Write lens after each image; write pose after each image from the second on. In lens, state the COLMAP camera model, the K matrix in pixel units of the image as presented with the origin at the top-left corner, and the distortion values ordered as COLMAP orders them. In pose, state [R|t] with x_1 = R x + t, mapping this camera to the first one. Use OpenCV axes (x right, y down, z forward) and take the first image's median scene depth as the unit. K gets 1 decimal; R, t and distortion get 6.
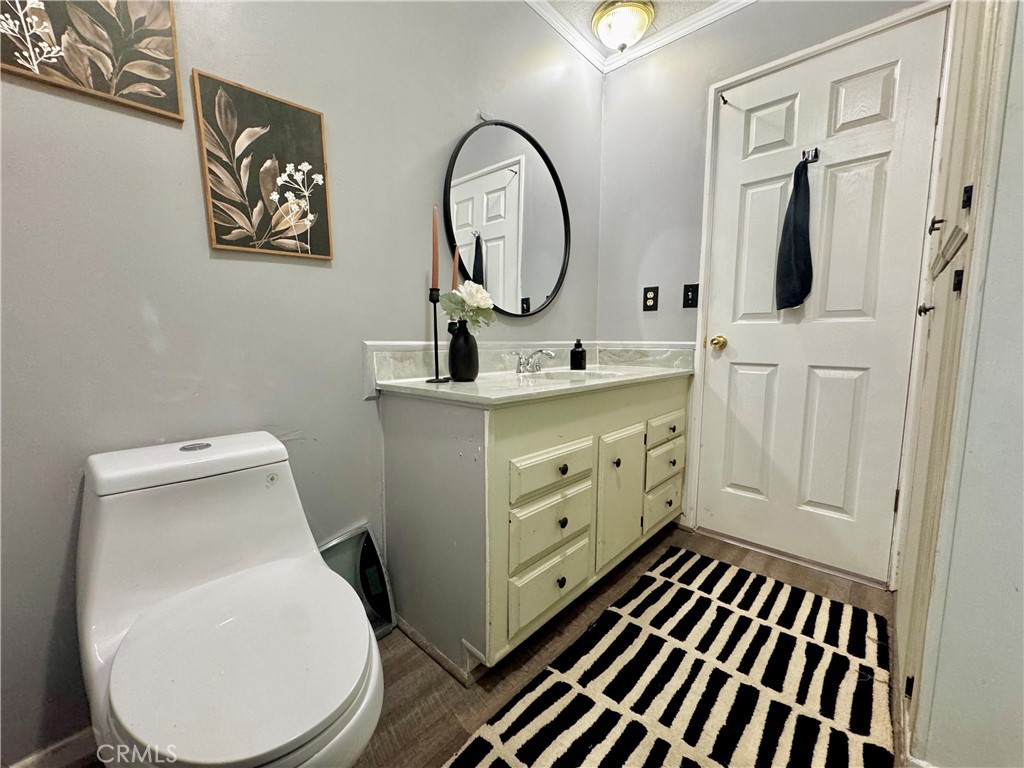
lens RADIAL K [[410.4, 0, 511.8], [0, 410.4, 384.2], [0, 0, 1]] dist [-0.003742, -0.000153]
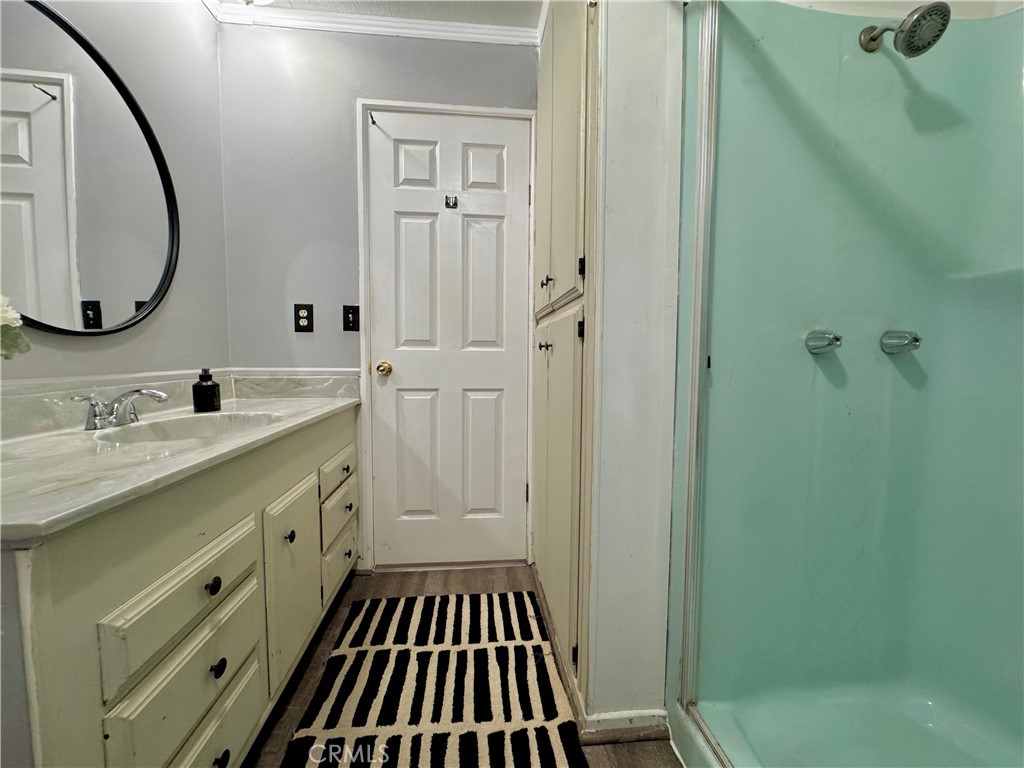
lens RADIAL K [[410.4, 0, 512.6], [0, 410.4, 383.6], [0, 0, 1]] dist [-0.003742, -0.000153]
pose [[0.664892, -0.051040, 0.745193, -0.015825], [0.076417, 0.997076, 0.000110, -0.050386], [-0.743020, 0.056872, 0.666848, 0.154466]]
